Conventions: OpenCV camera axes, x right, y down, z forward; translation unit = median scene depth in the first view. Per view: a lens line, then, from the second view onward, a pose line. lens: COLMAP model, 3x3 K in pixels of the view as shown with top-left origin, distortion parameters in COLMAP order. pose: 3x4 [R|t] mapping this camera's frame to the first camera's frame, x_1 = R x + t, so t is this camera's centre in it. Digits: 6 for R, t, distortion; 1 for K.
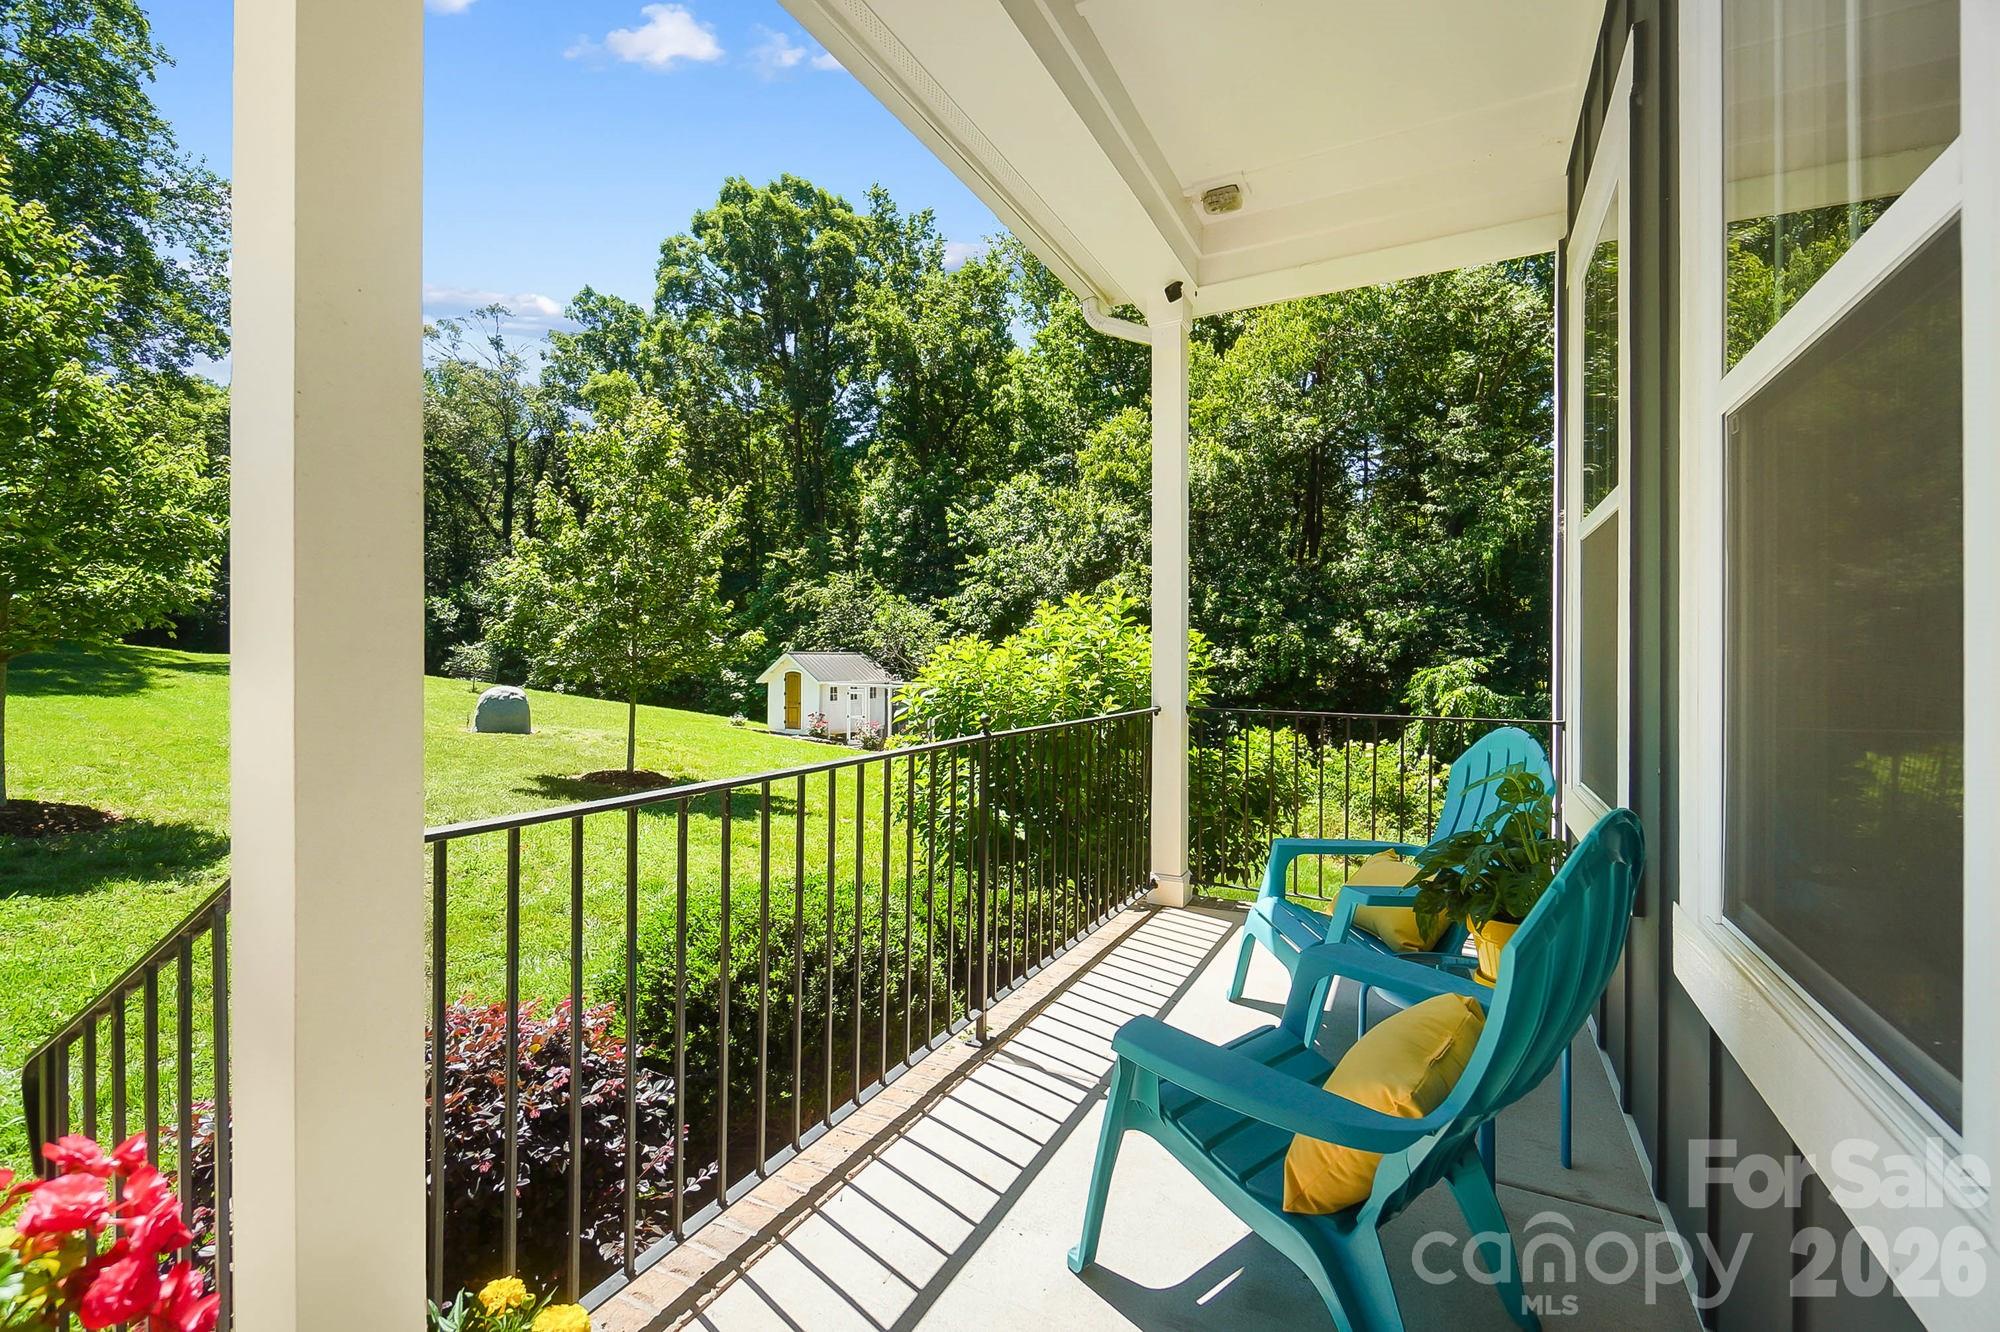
lens RADIAL K [[861.7, 0, 995.2], [0, 861.7, 659.2], [0, 0, 1]] dist [-0.001818, -0.000801]
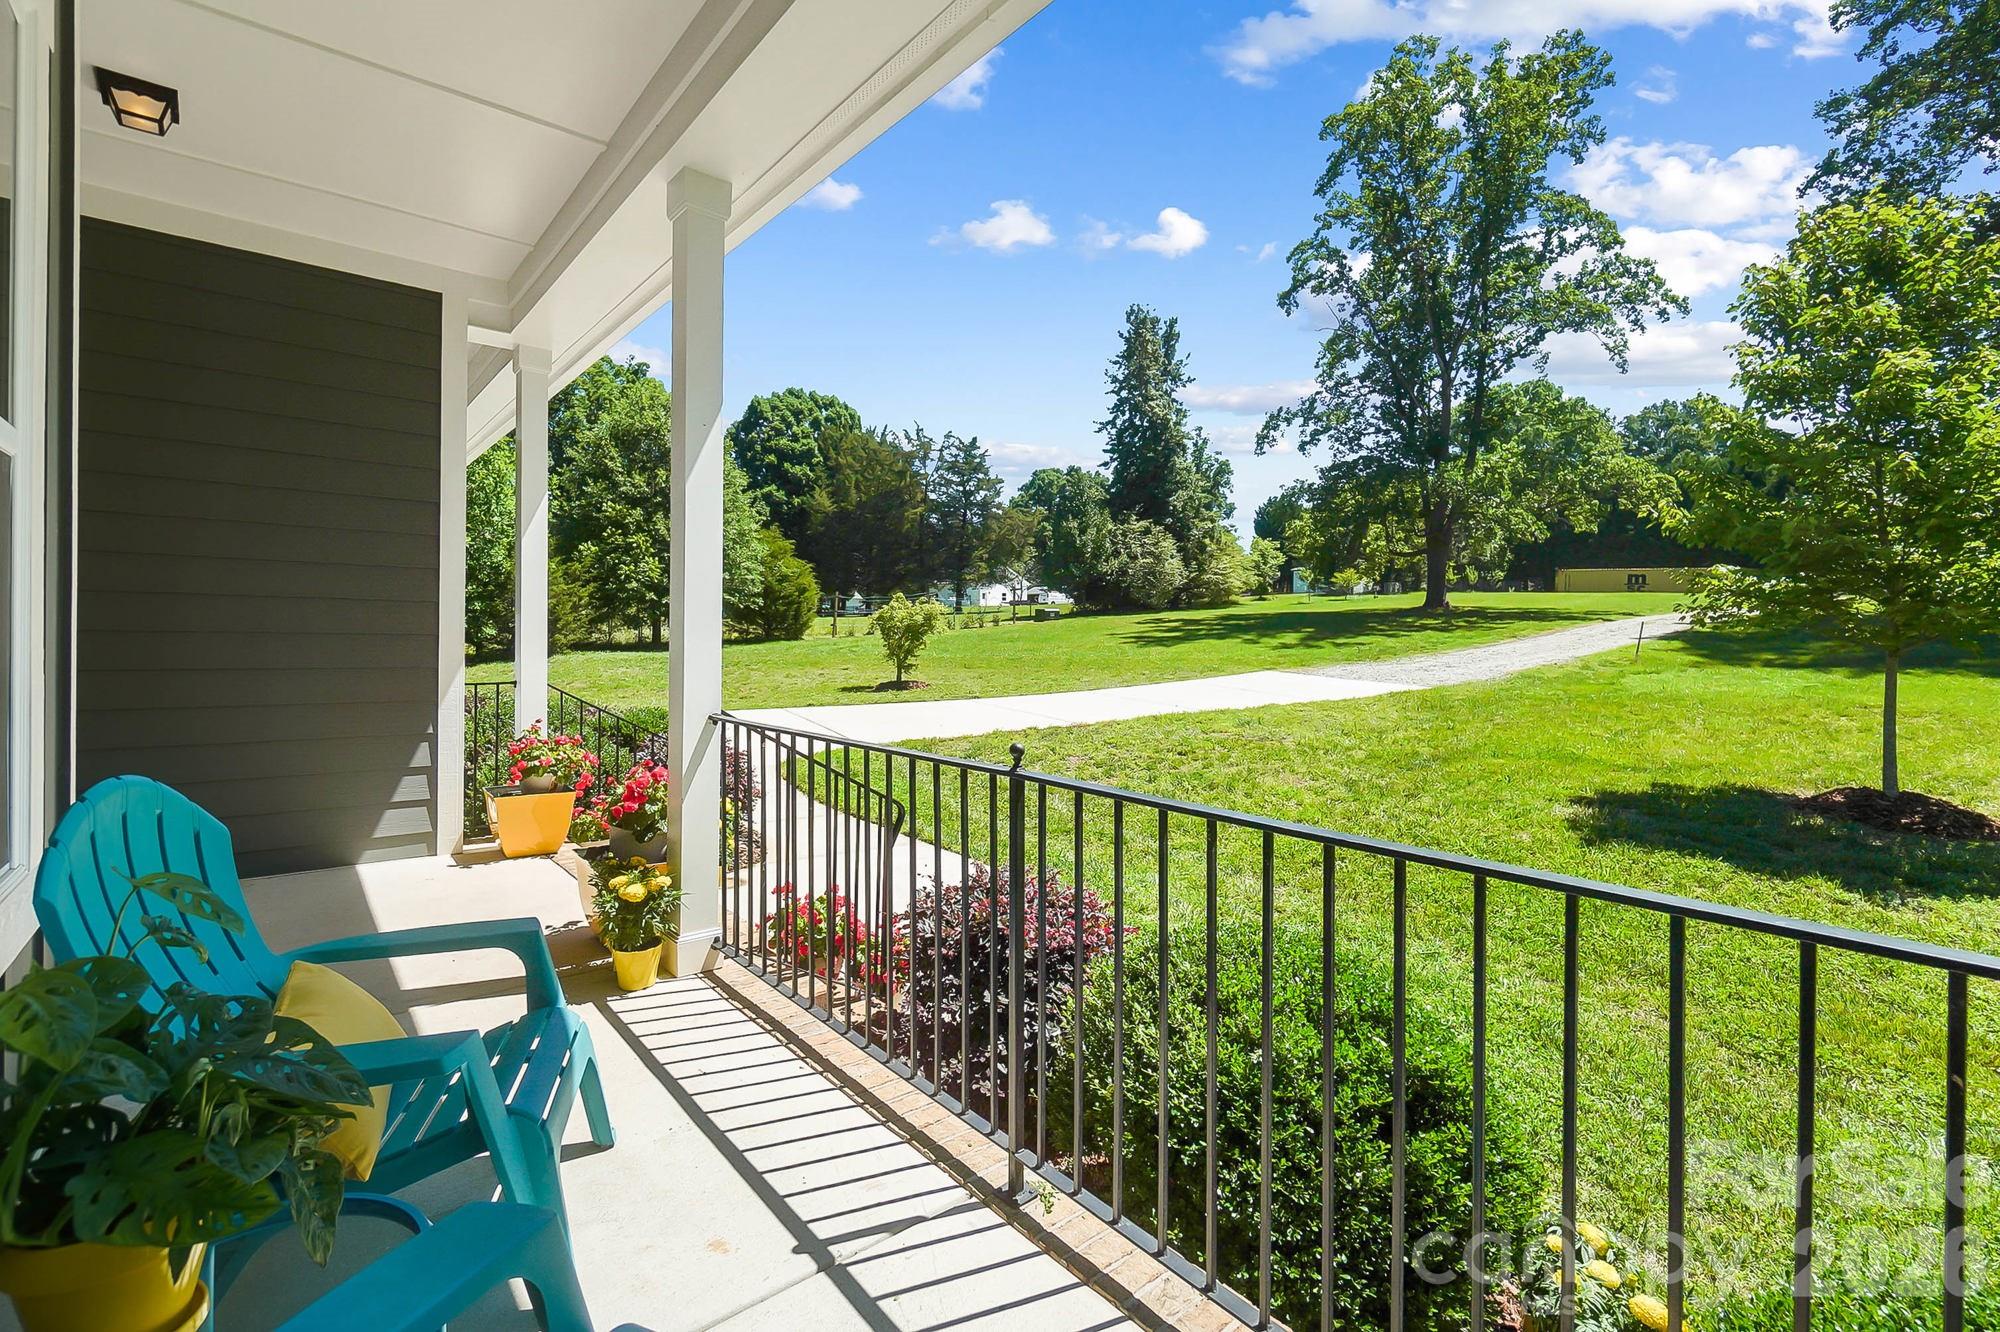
lens RADIAL K [[861.7, 0, 995.2], [0, 861.7, 659.2], [0, 0, 1]] dist [-0.001818, -0.000801]
pose [[-0.392426, -0.000238, -0.919783, 0.743795], [-0.006997, 0.999972, 0.002726, -0.025467], [0.919757, 0.007505, -0.392417, 1.397488]]
